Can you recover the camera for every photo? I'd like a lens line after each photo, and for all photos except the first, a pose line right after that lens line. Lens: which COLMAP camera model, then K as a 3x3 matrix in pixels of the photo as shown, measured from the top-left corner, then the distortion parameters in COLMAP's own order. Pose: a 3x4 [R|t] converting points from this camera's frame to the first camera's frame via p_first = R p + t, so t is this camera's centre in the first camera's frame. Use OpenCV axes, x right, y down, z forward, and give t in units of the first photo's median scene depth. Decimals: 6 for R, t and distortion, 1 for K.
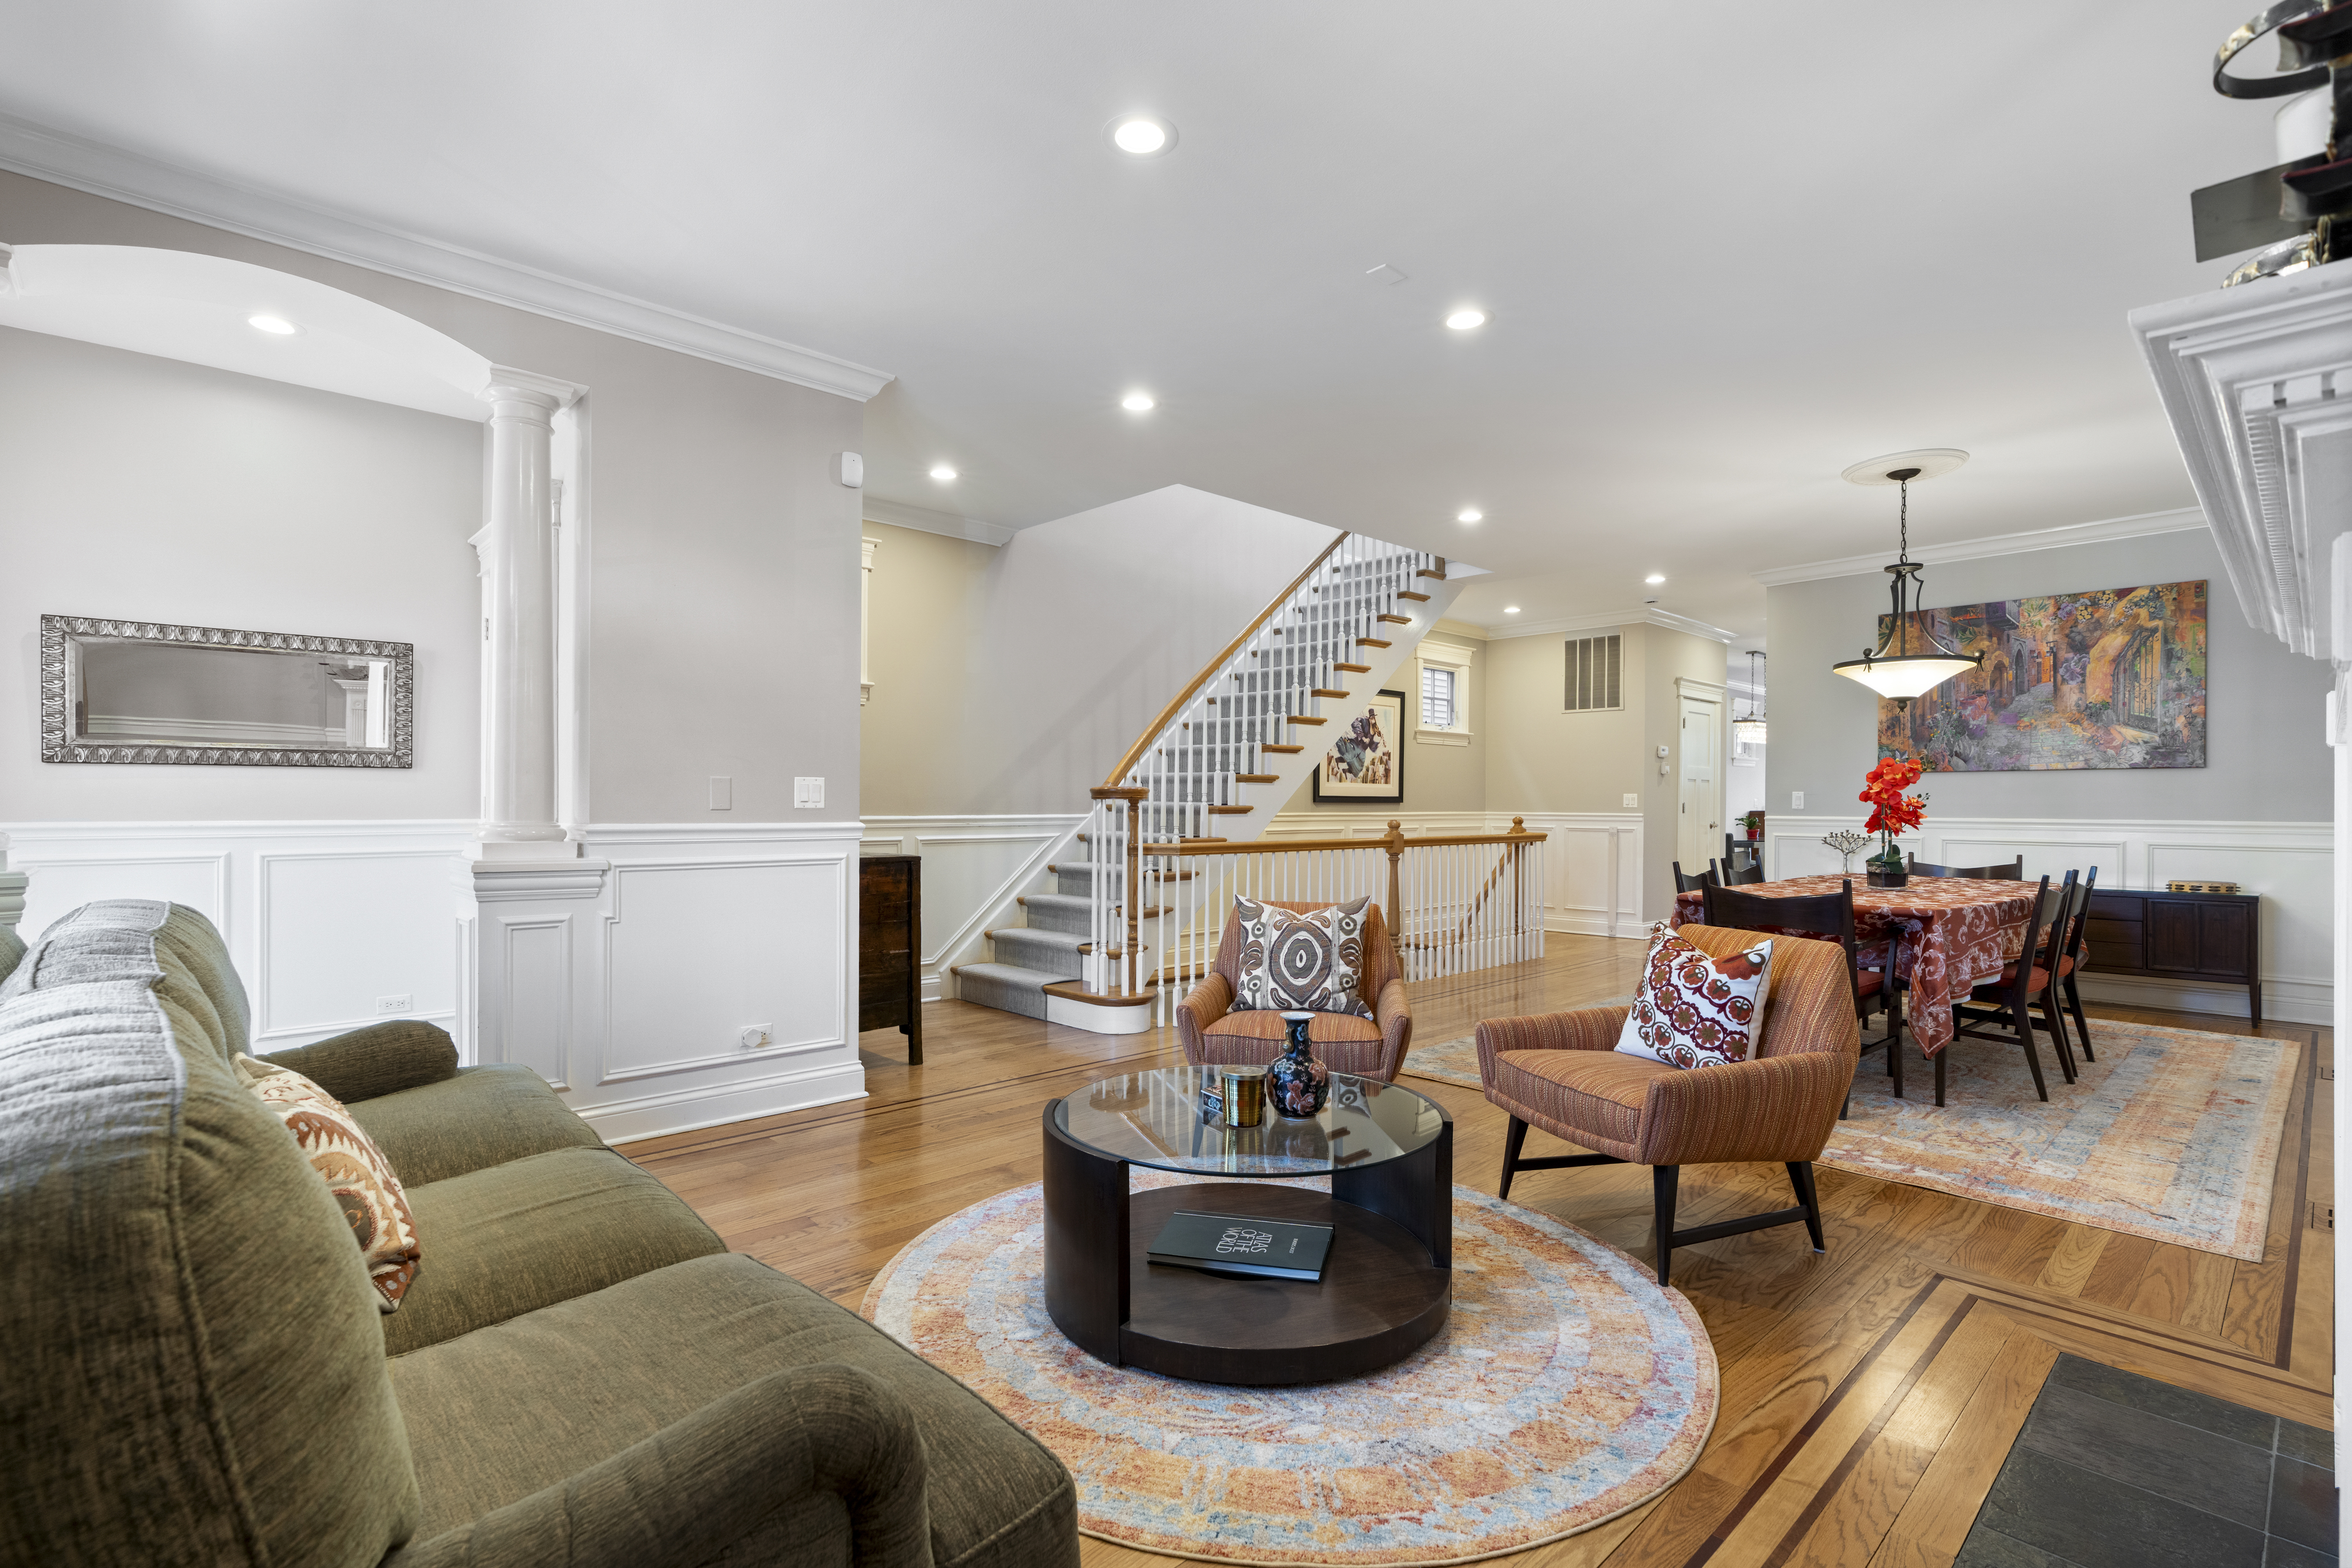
lens RADIAL K [[1098.6, 0, 1167.5], [0, 1098.6, 806.8], [0, 0, 1]] dist [0.003790, 0.000163]
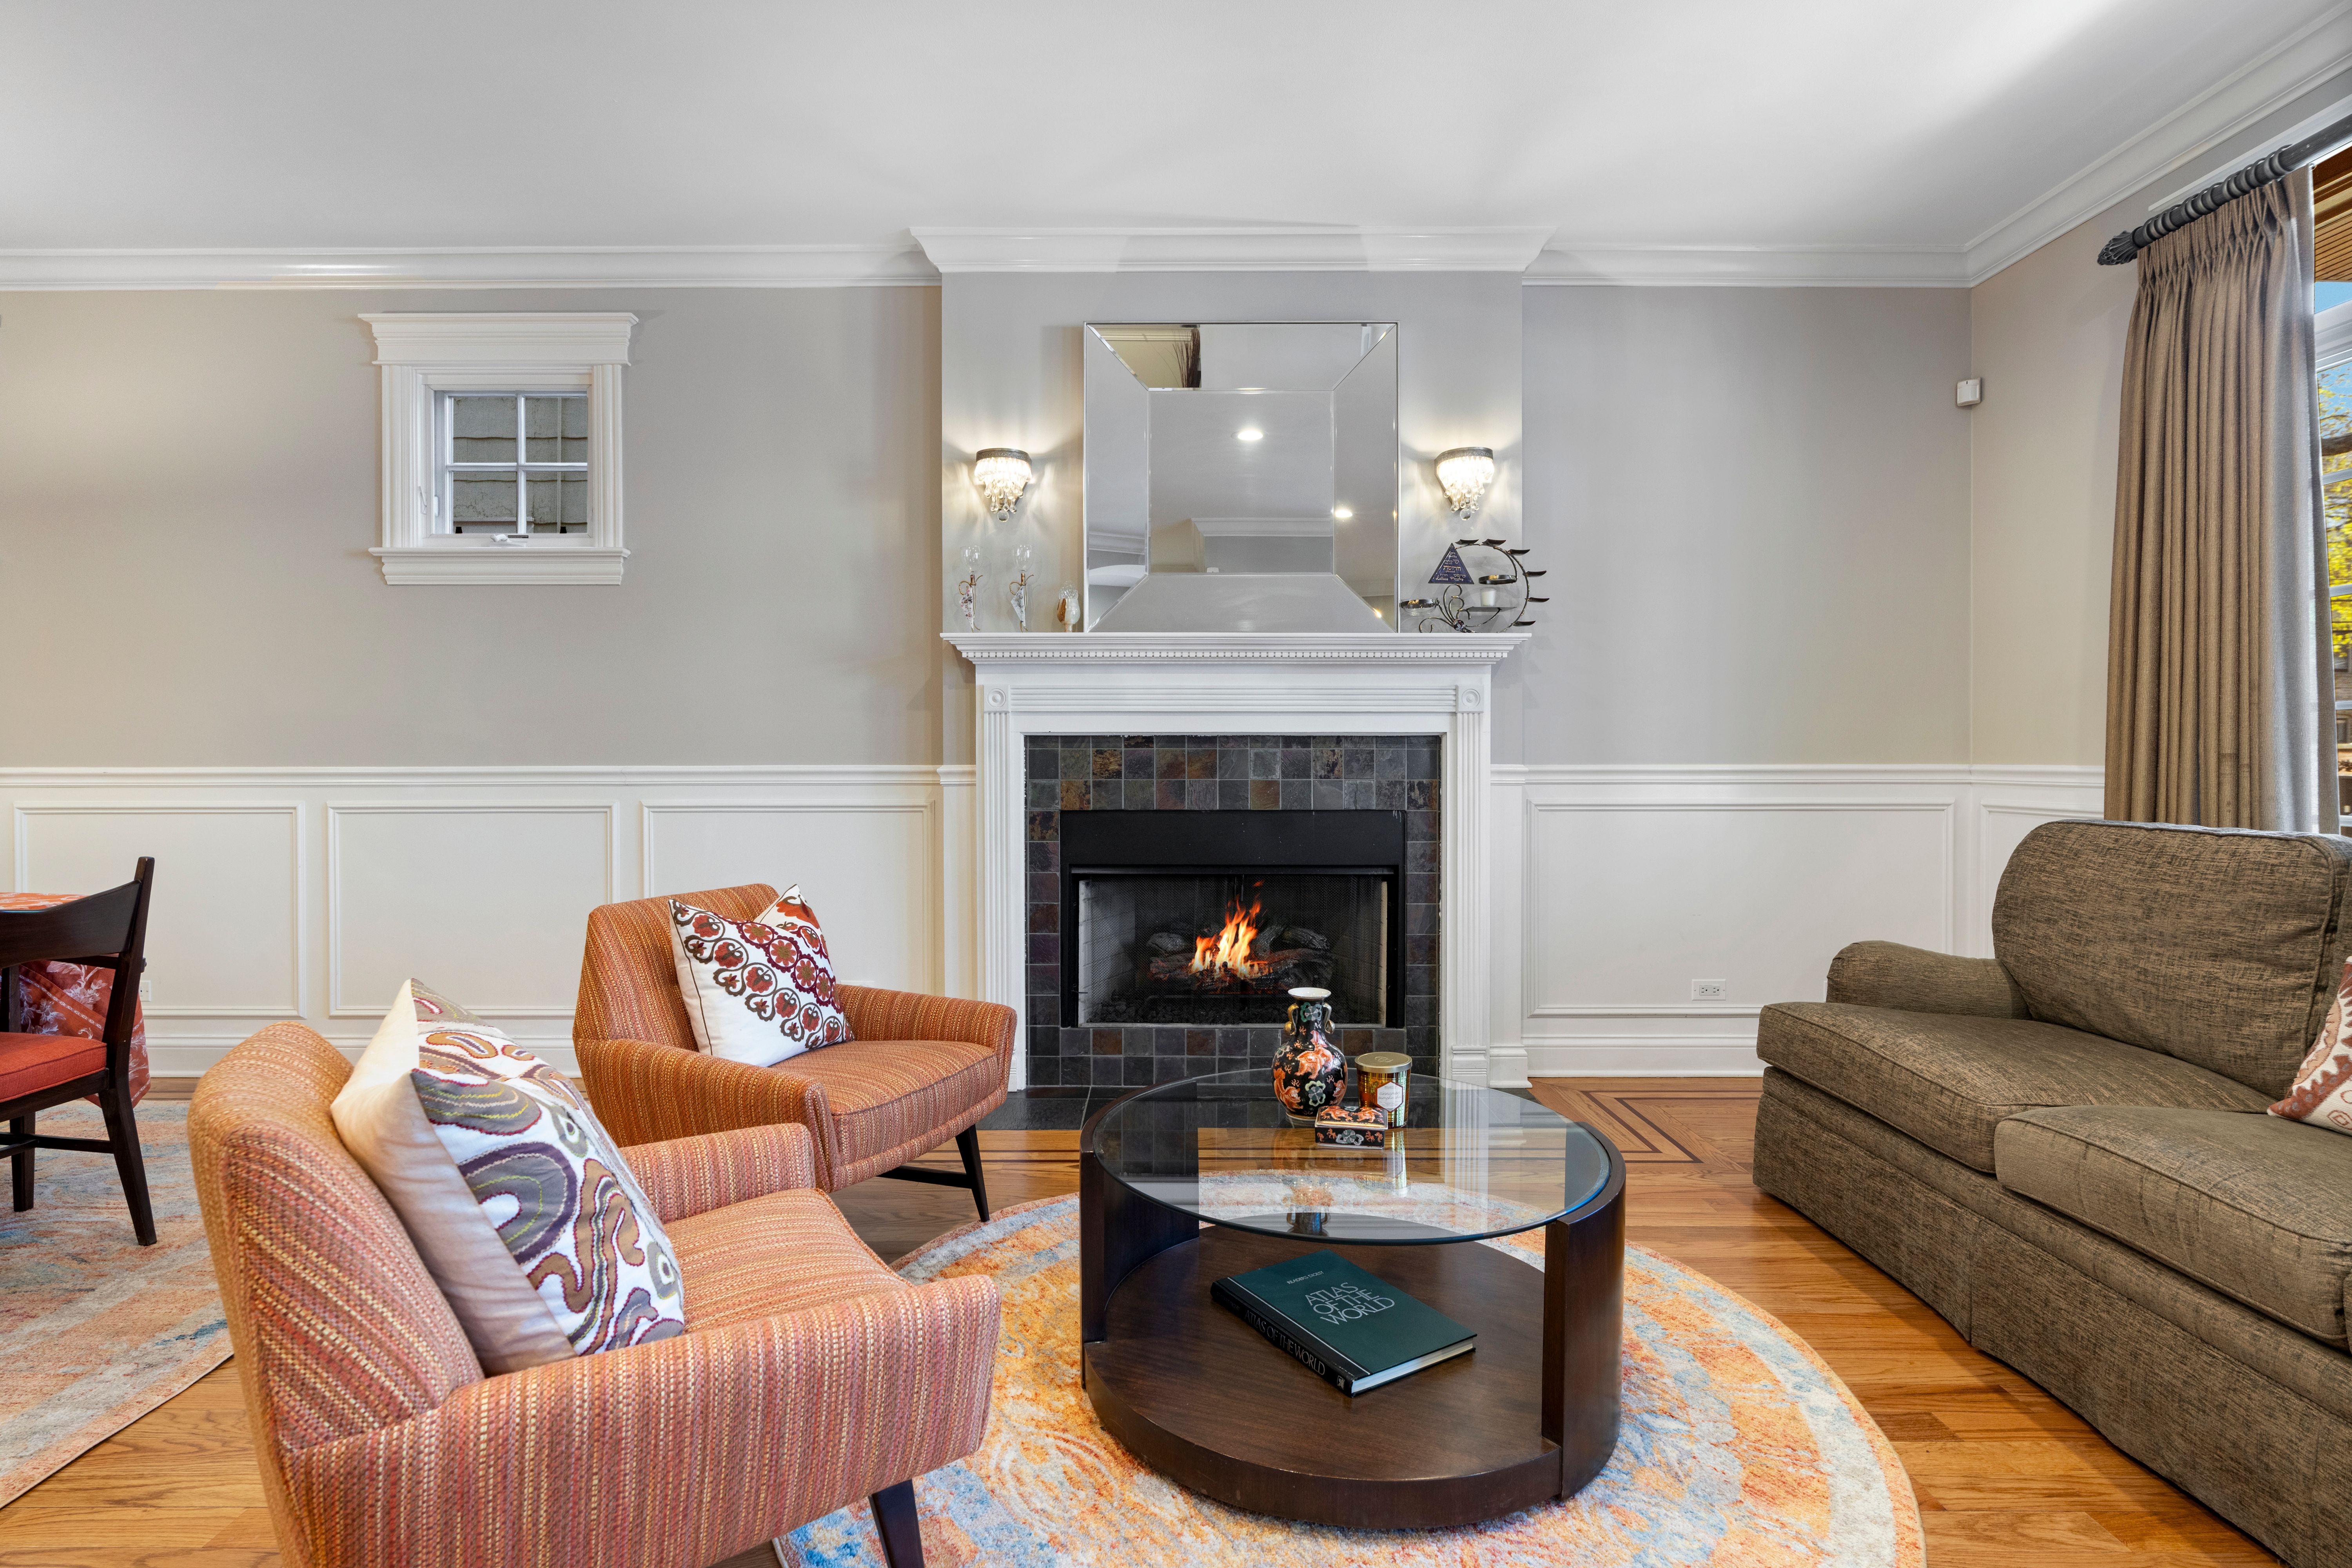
lens RADIAL K [[1162.7, 0, 1171.7], [0, 1162.7, 773.1], [0, 0, 1]] dist [-0.004846, -0.000107]
pose [[-0.729402, -0.013403, 0.683954, -0.157533], [0.000544, 0.999796, 0.020173, 0.003123], [-0.684085, 0.015086, -0.729246, 0.670346]]
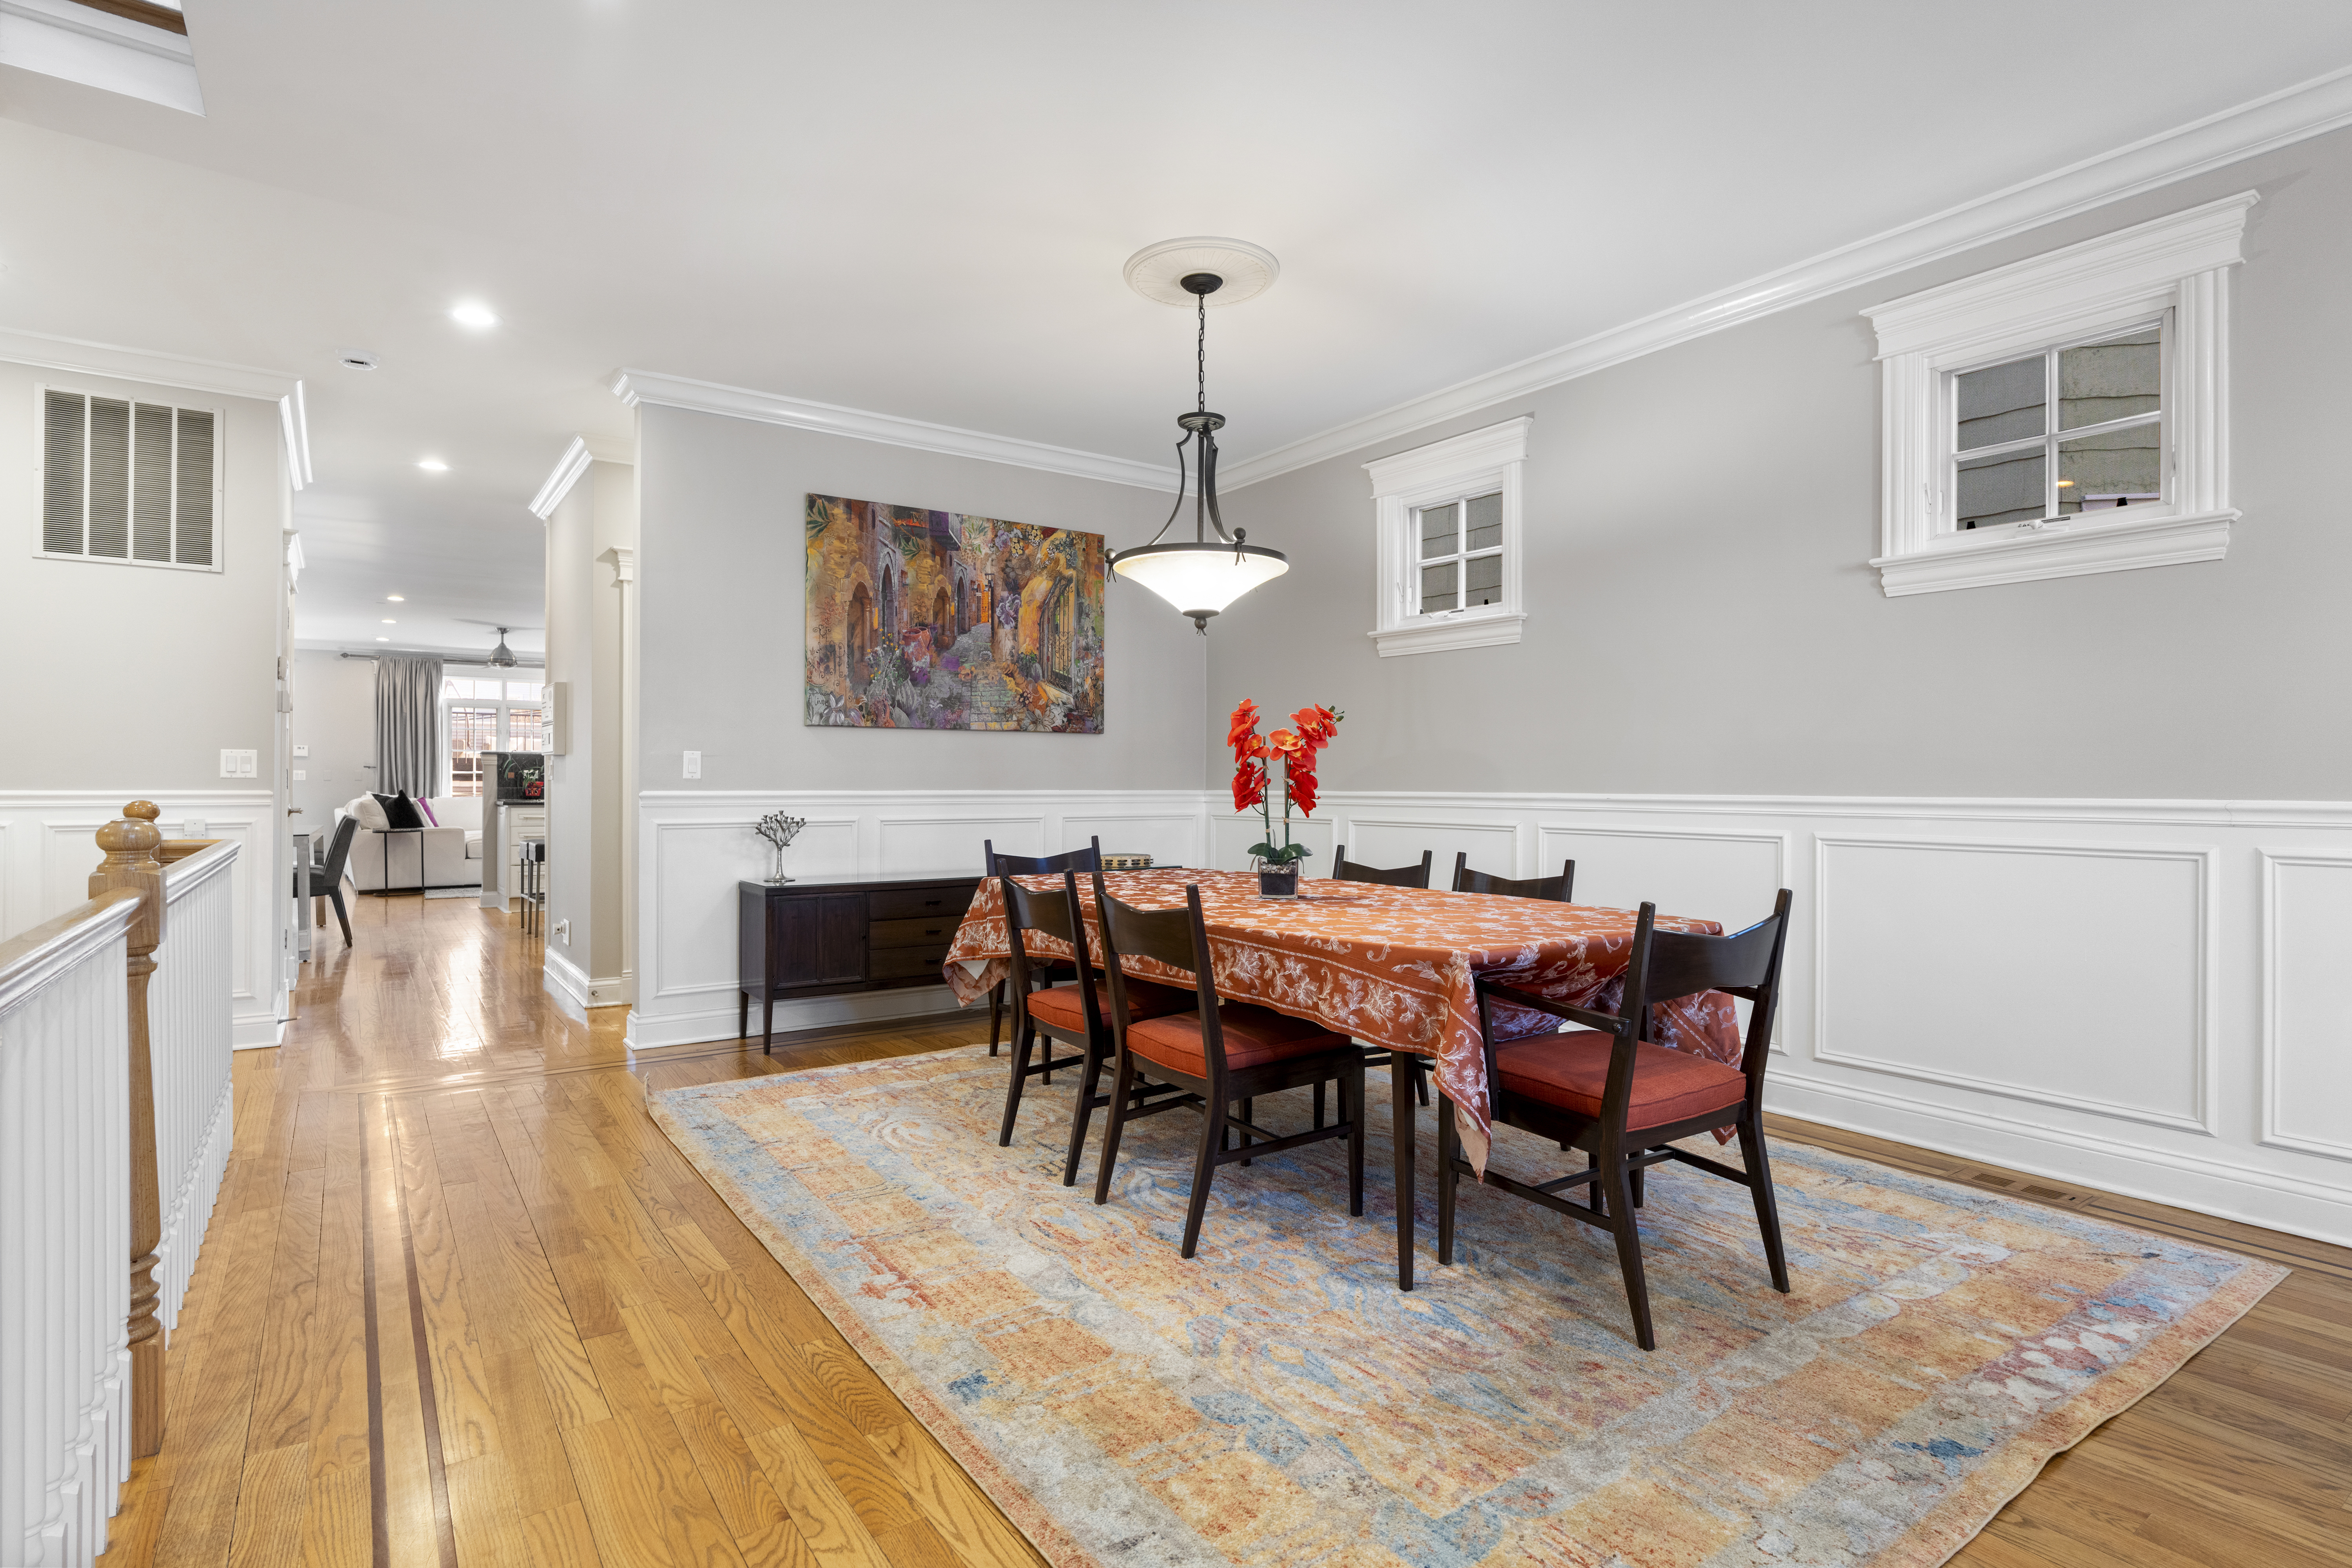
lens RADIAL K [[1168.6, 0, 1157.8], [0, 1168.6, 778.2], [0, 0, 1]] dist [-0.002614, 0.000172]
pose [[0.142251, -0.000017, 0.989831, -0.041315], [0.001828, 0.999998, -0.000246, 0.002542], [-0.989829, 0.001844, 0.142250, 0.775453]]
